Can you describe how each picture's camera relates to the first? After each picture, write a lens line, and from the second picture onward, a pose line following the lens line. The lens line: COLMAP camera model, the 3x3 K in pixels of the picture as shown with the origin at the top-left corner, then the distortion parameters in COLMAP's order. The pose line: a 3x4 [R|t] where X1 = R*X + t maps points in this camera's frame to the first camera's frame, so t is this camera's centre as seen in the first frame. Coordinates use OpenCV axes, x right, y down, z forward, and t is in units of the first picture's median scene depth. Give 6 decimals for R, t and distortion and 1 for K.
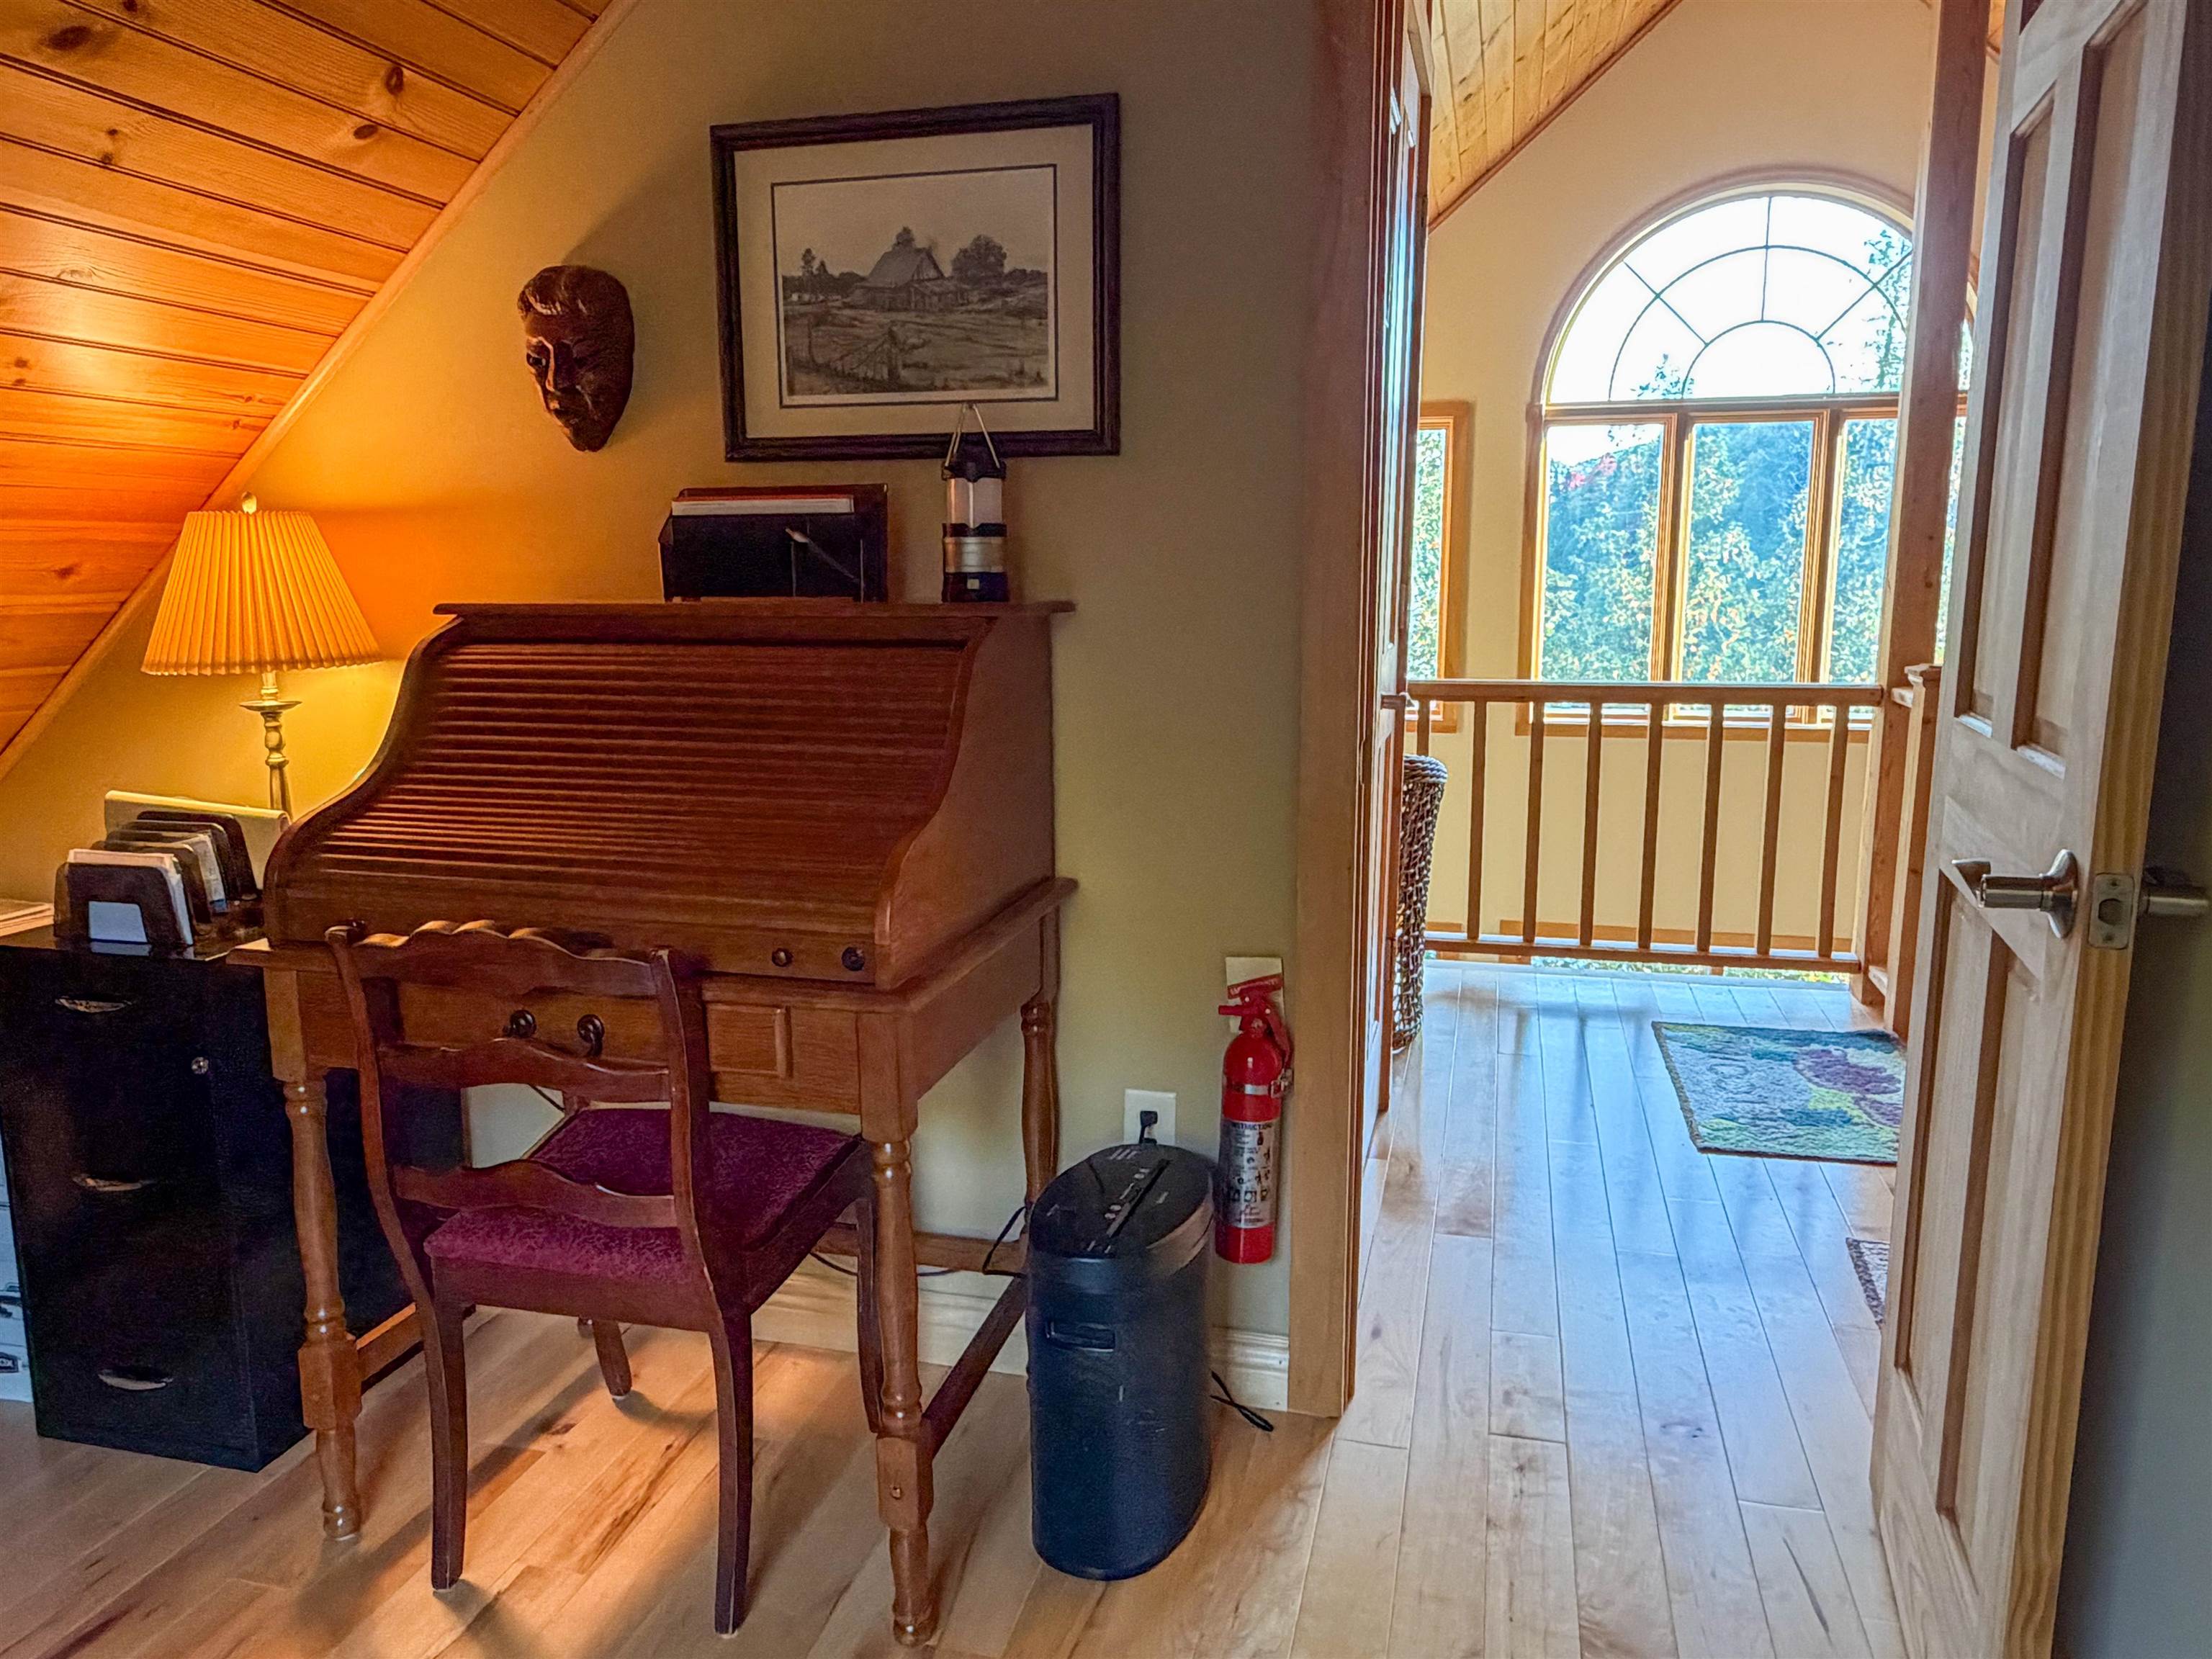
lens RADIAL K [[1516.0, 0, 1106.0], [0, 1516.0, 829.5], [0, 0, 1]] dist [-0.000002, 0.000227]
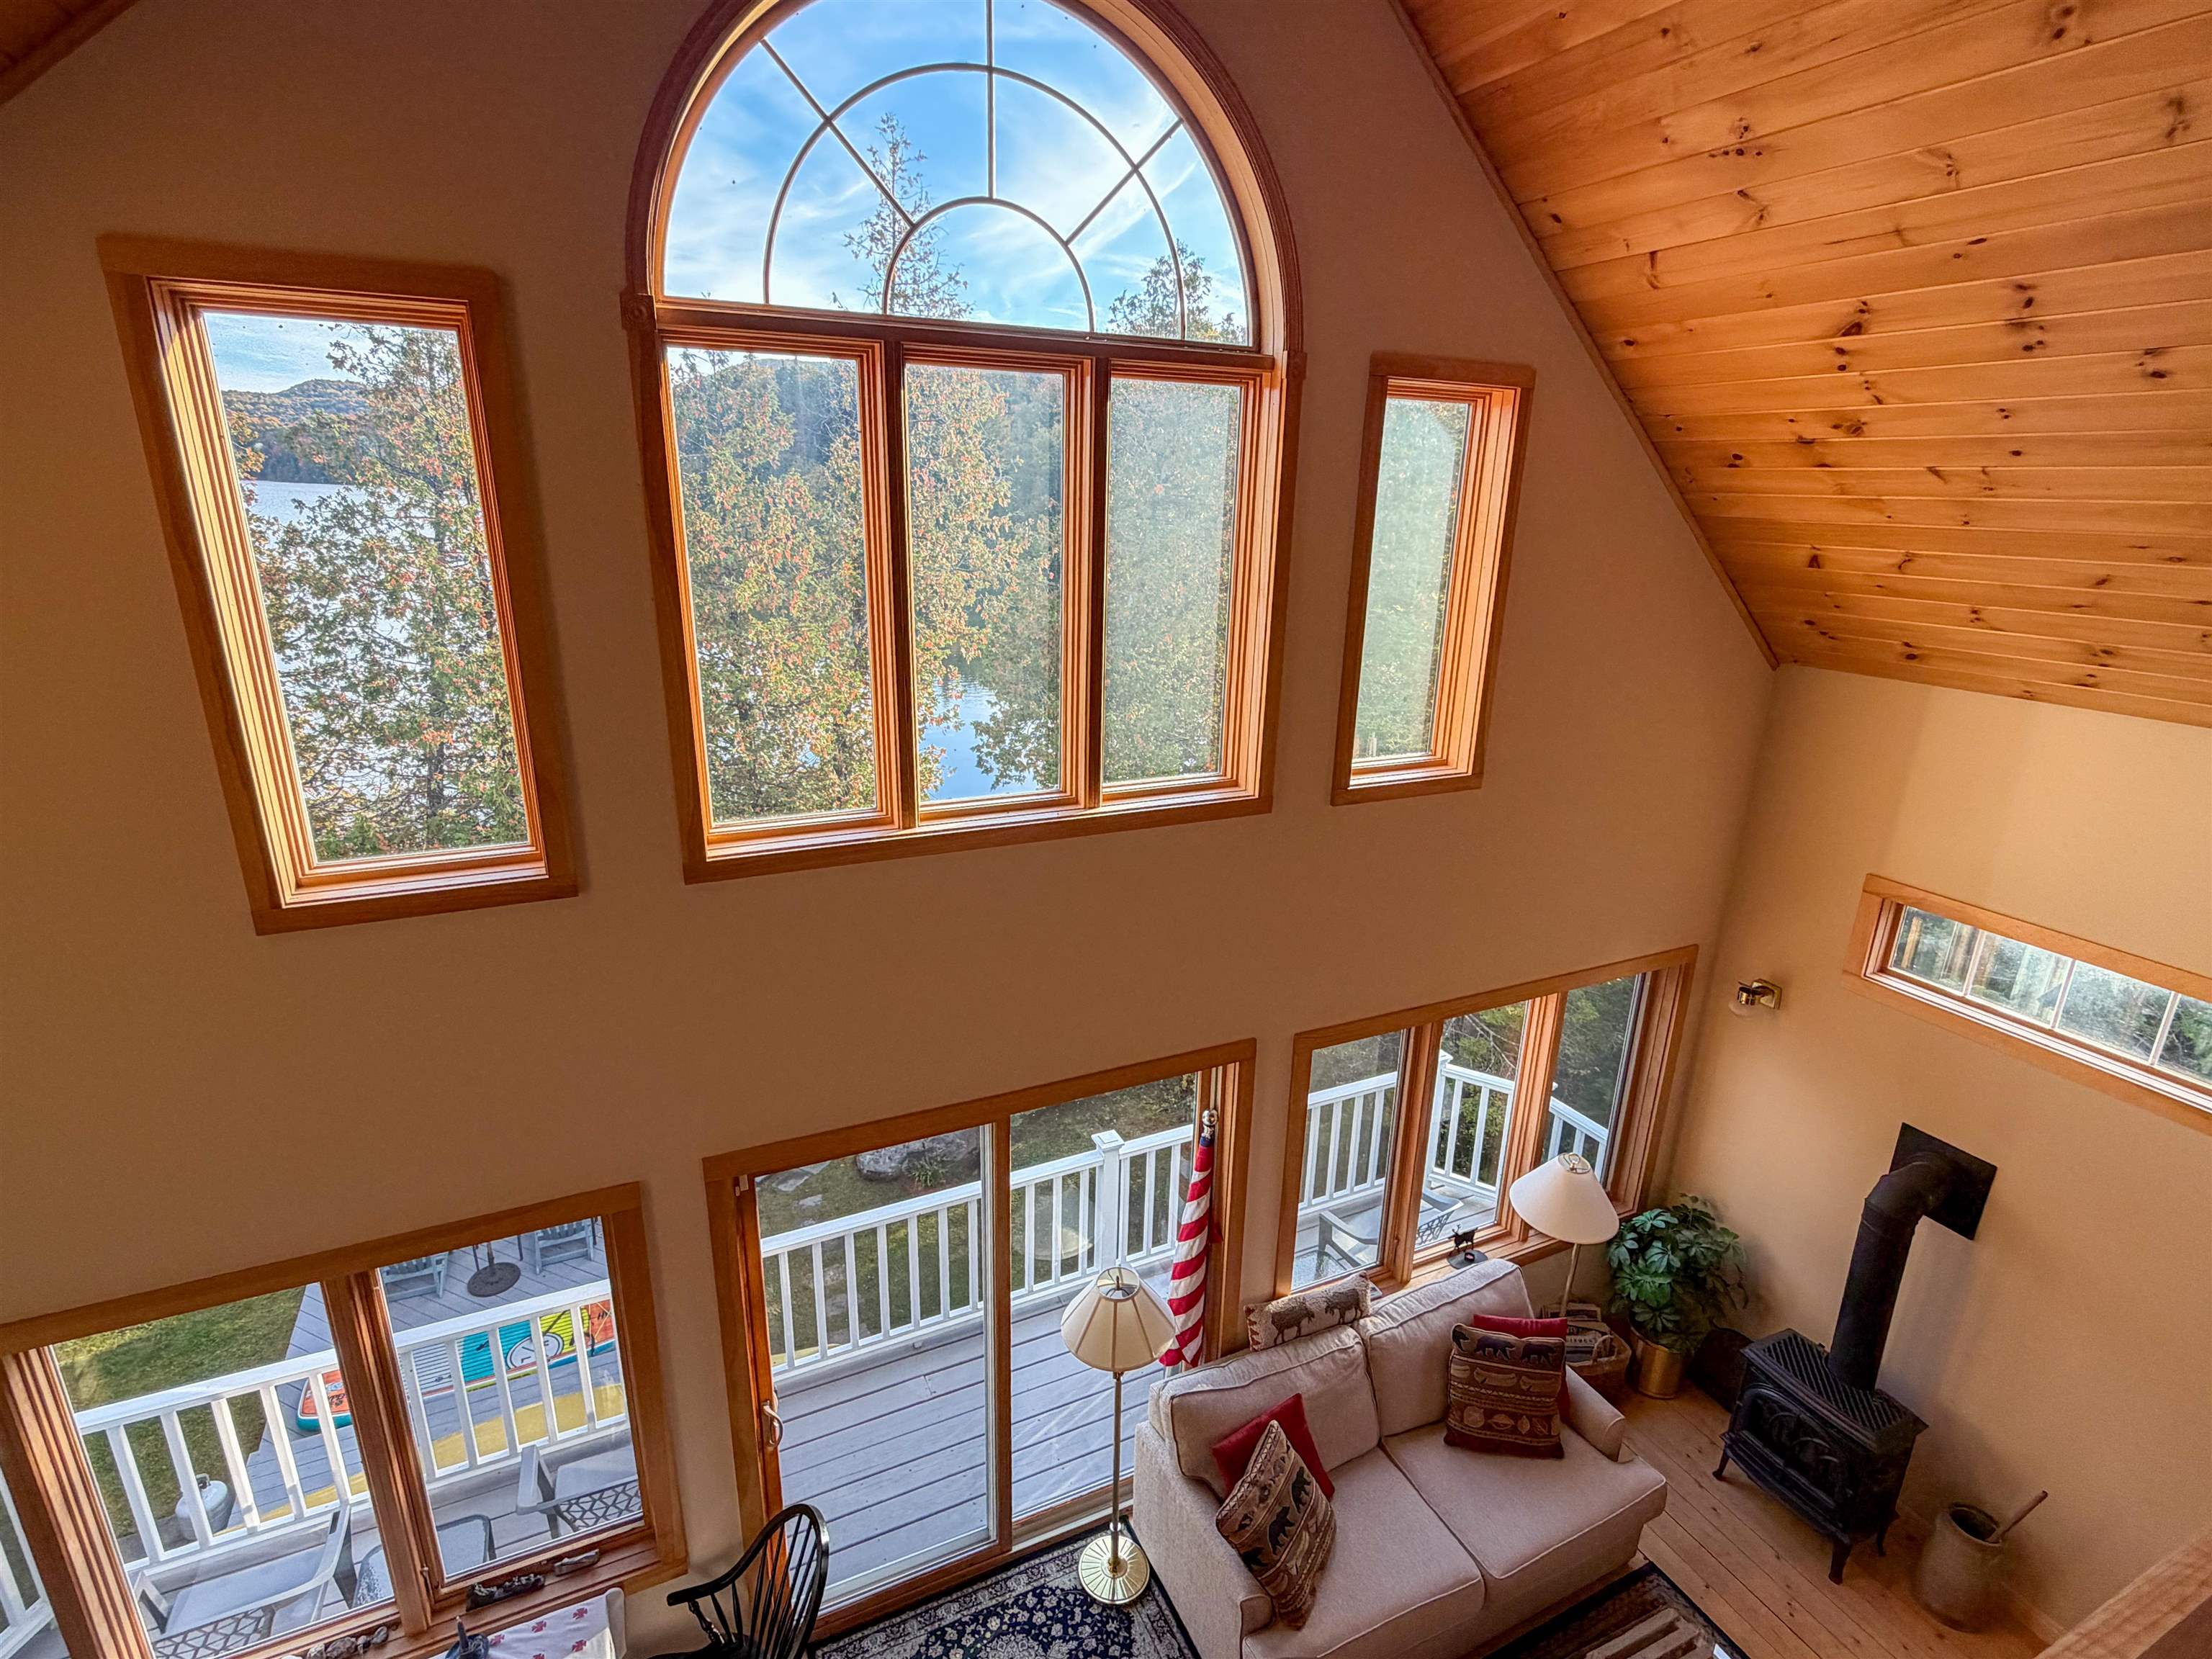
lens RADIAL K [[1086.6, 0, 1106.0], [0, 1086.6, 829.5], [0, 0, 1]] dist [0.002770, 0.000683]
pose [[0.770003, -0.174778, 0.613635, 0.146637], [0.090439, 0.981937, 0.166194, -0.149136], [-0.631598, -0.072473, 0.771901, 0.601148]]
